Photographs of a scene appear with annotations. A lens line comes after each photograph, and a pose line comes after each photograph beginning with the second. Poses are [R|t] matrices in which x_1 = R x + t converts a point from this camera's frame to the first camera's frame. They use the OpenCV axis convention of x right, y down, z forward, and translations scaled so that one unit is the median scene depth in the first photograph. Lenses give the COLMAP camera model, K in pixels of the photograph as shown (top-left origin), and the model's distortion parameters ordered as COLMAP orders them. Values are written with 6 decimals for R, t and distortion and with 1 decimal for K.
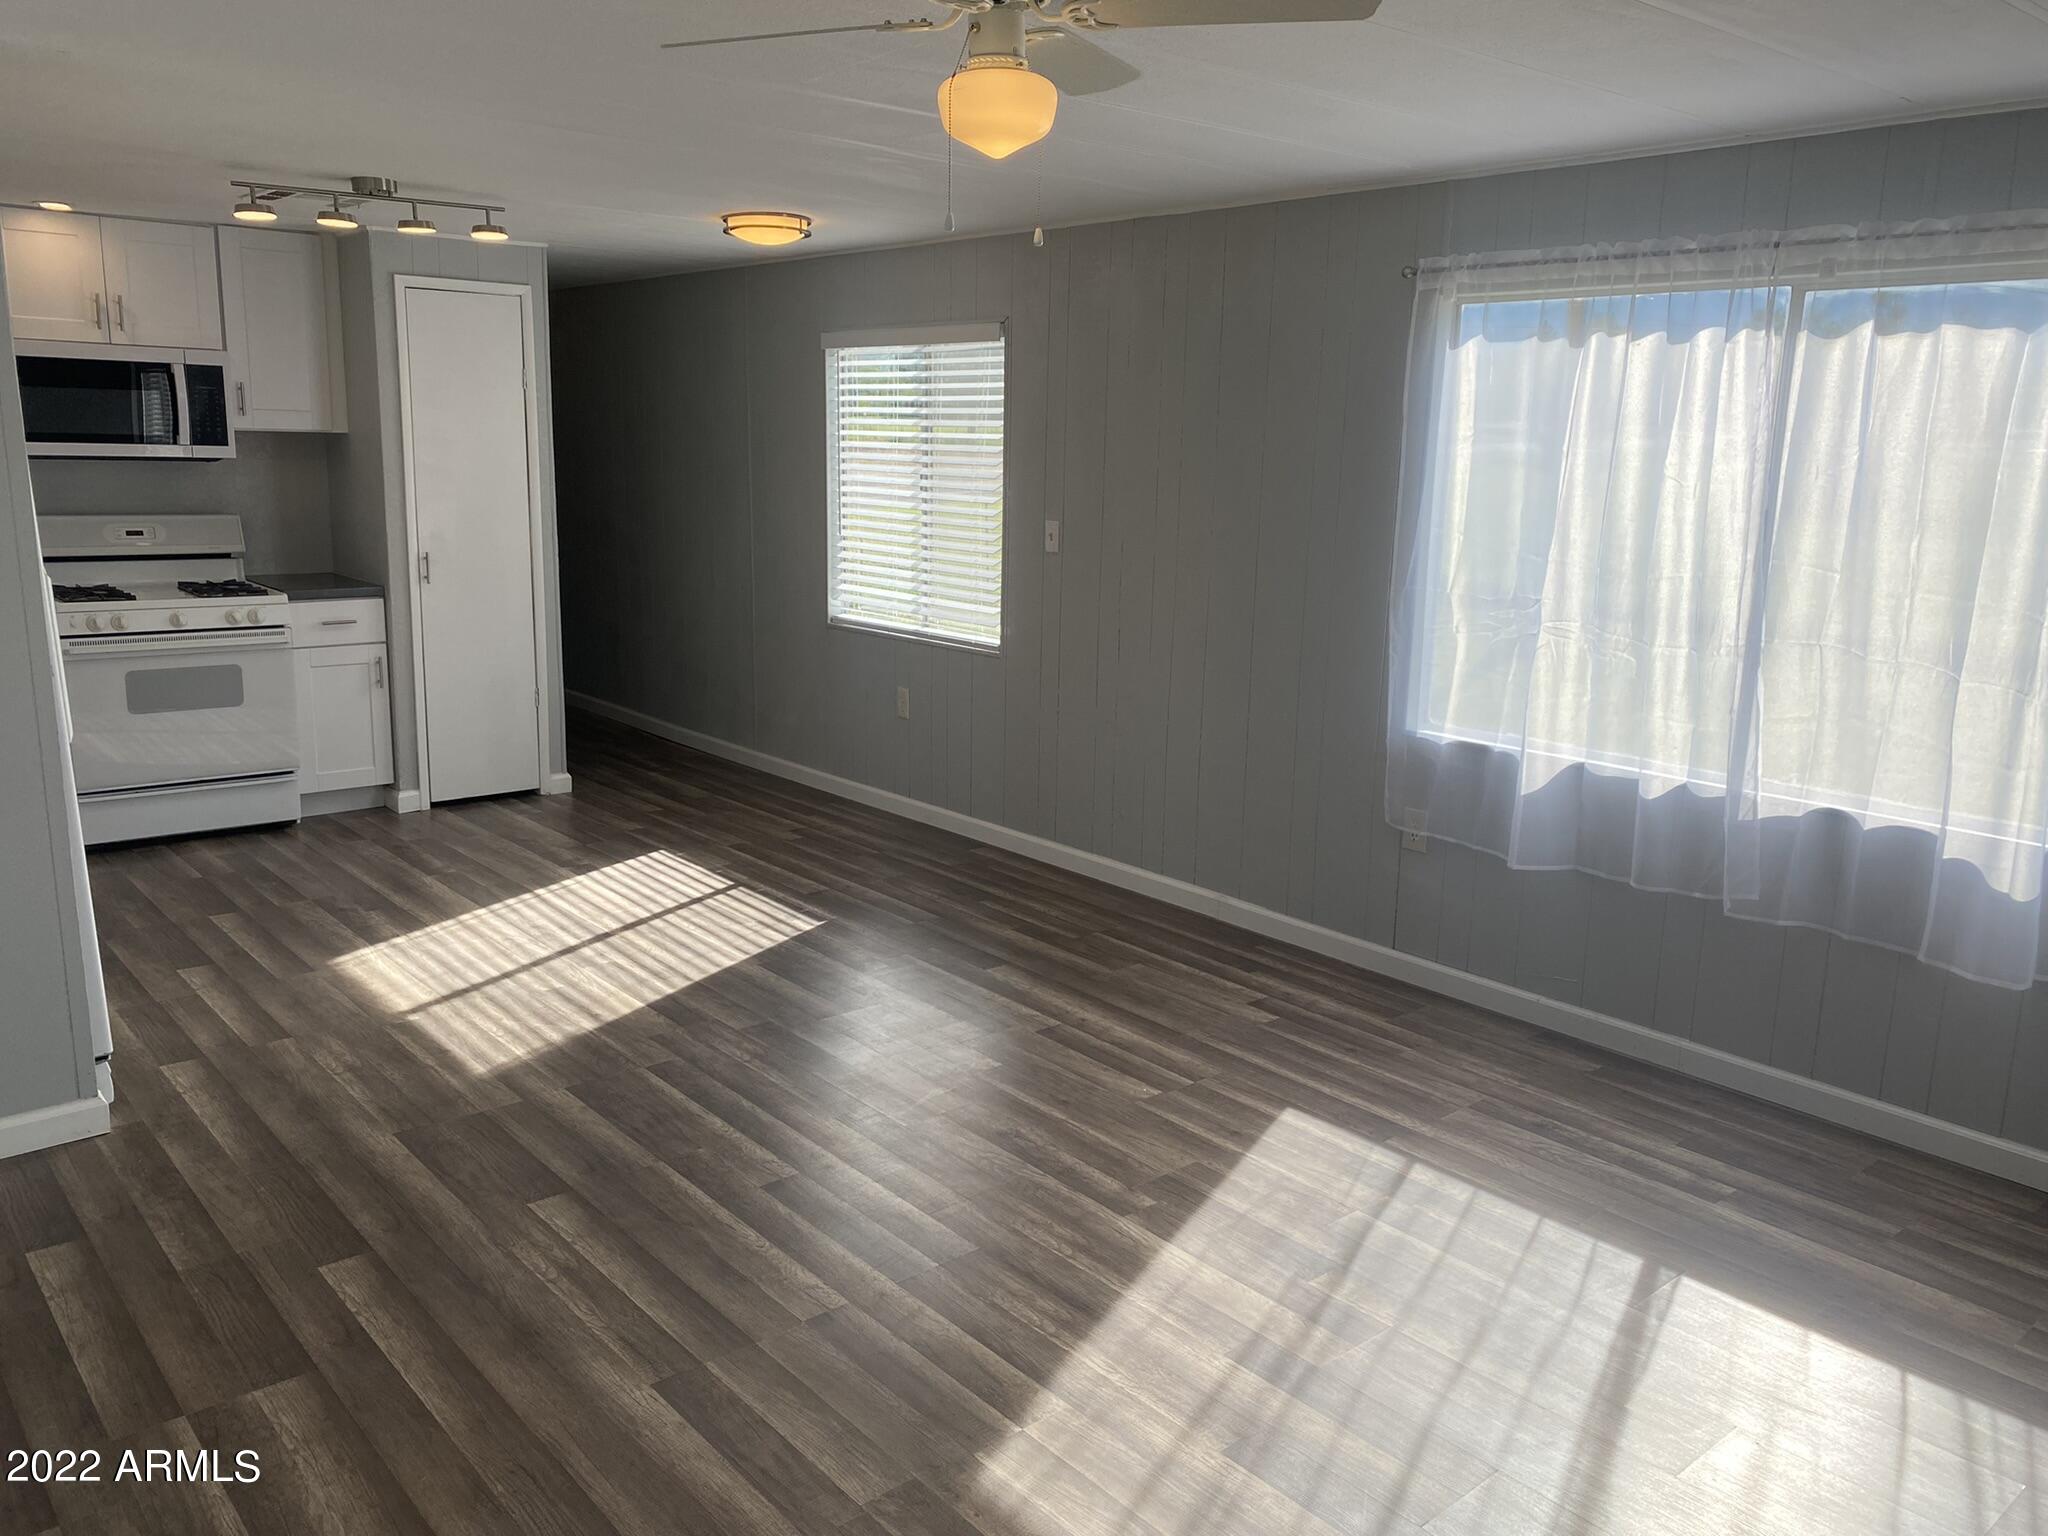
lens RADIAL K [[1551.9, 0, 1017.5], [0, 1551.9, 770.8], [0, 0, 1]] dist [0.042150, -0.039863]
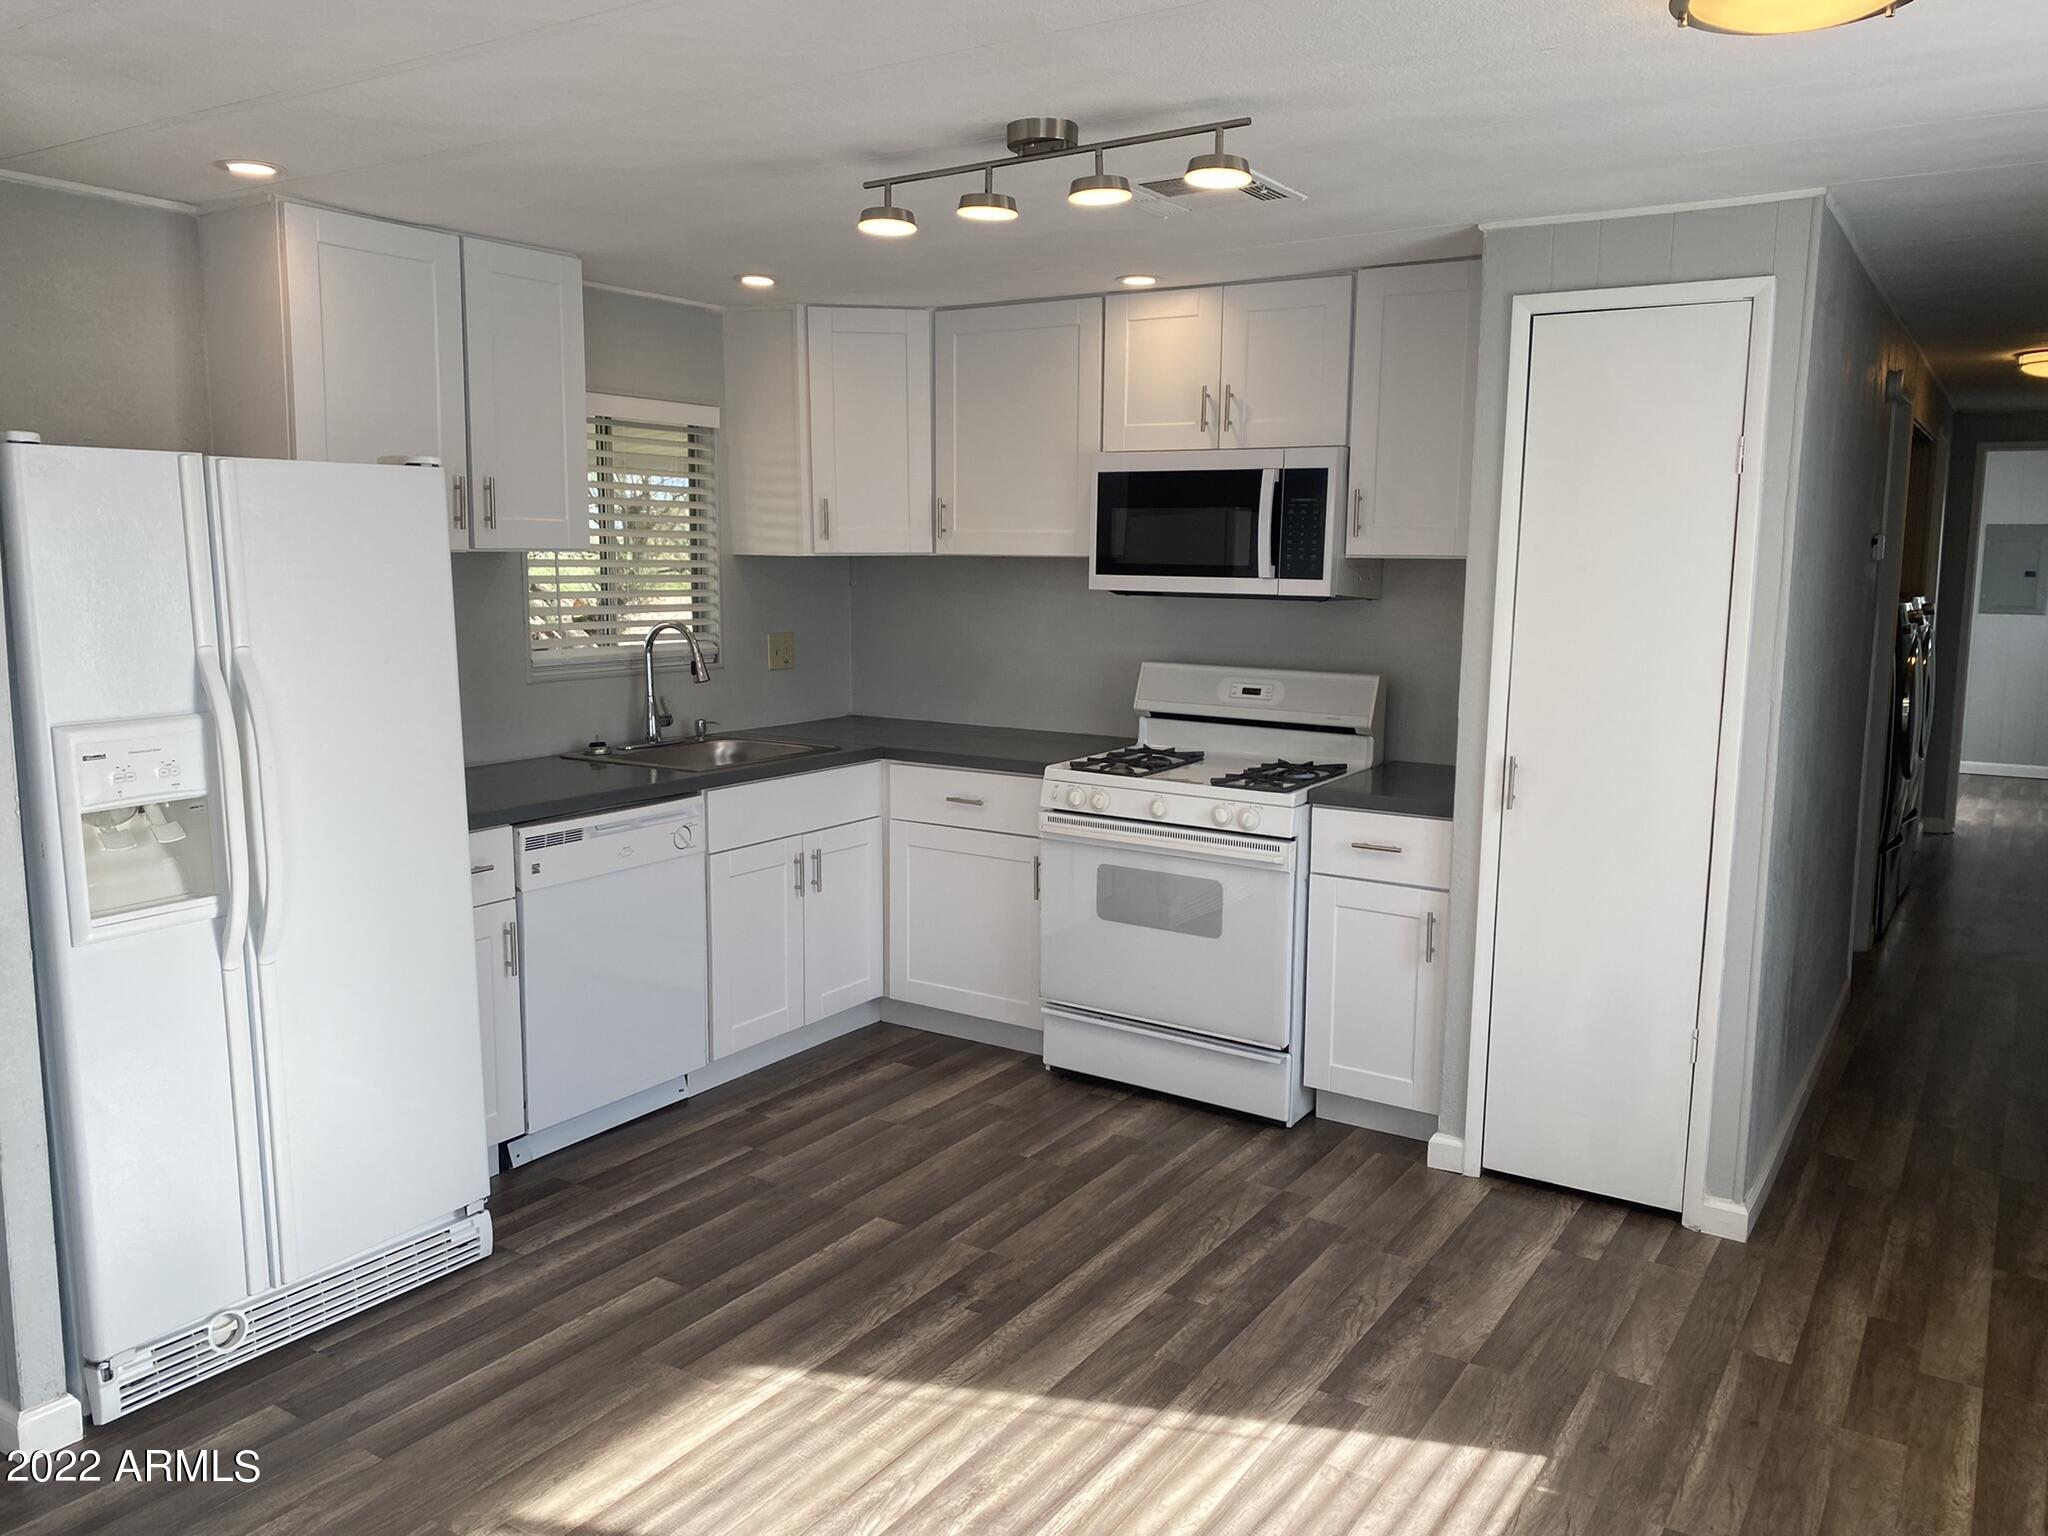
lens RADIAL K [[1551.9, 0, 1058.1], [0, 1551.9, 740.4], [0, 0, 1]] dist [0.042150, -0.039863]
pose [[0.293675, 0.099722, -0.950690, 0.182374], [-0.209640, 0.977050, 0.037728, -0.183523], [0.932634, 0.188223, 0.307841, 0.913047]]
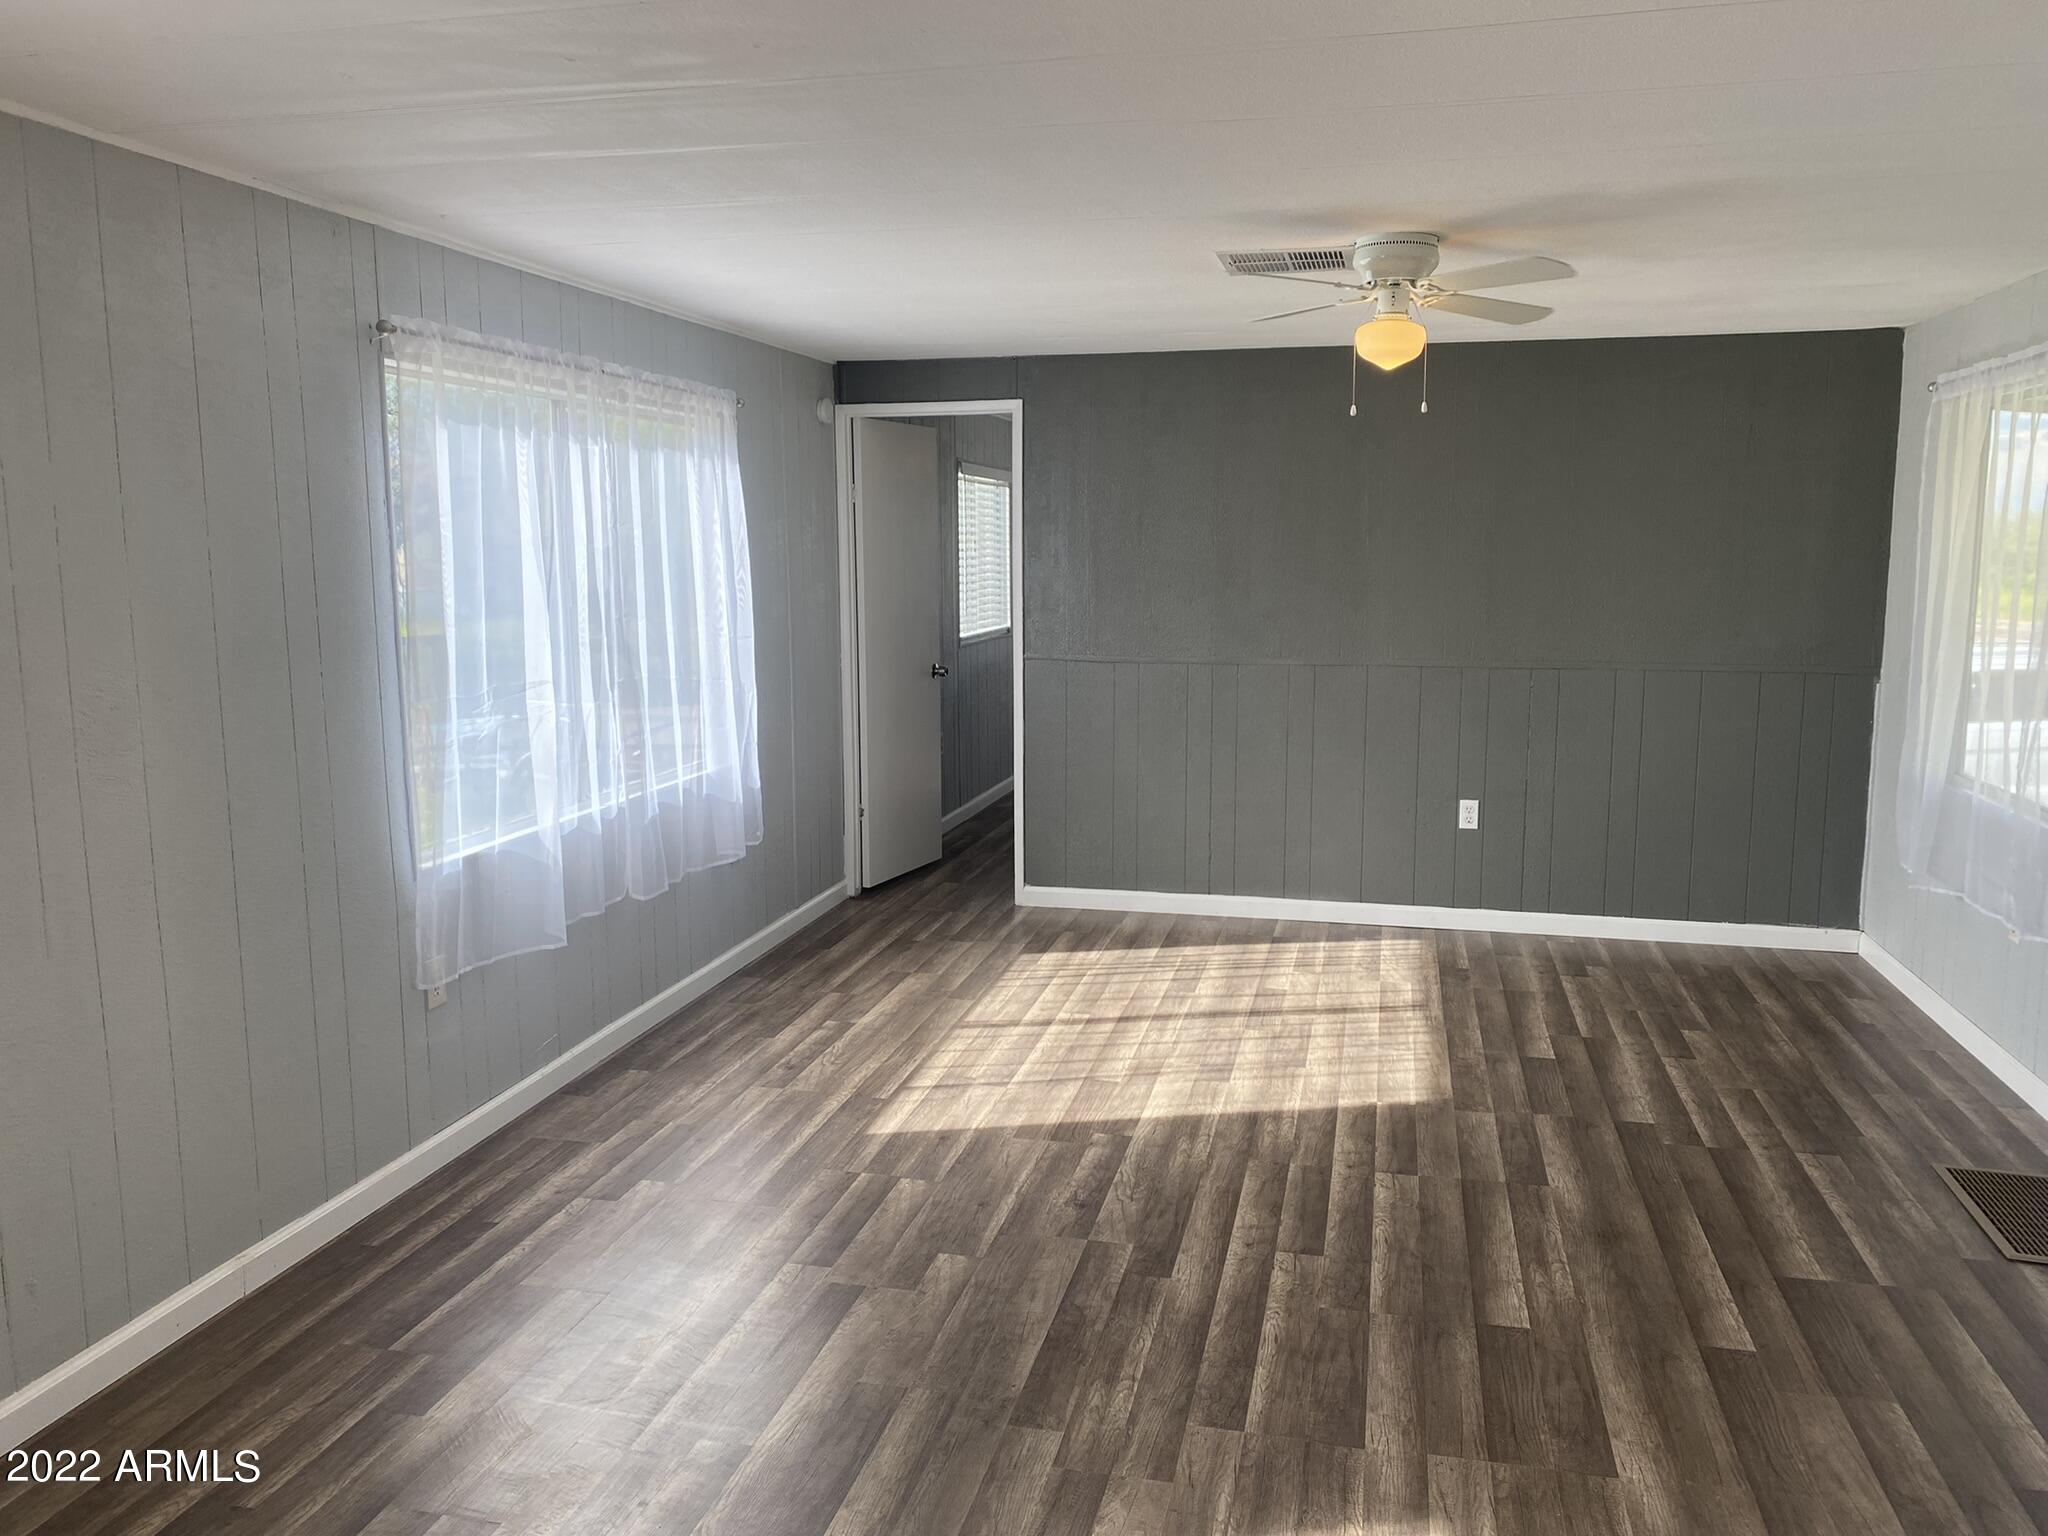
lens RADIAL K [[1551.9, 0, 1056.9], [0, 1551.9, 750.5], [0, 0, 1]] dist [0.042150, -0.039863]
pose [[-0.598452, -0.124787, 0.791381, -0.616631], [0.168110, 0.946245, 0.276333, -0.265129], [-0.783322, 0.298411, -0.545304, 1.188468]]
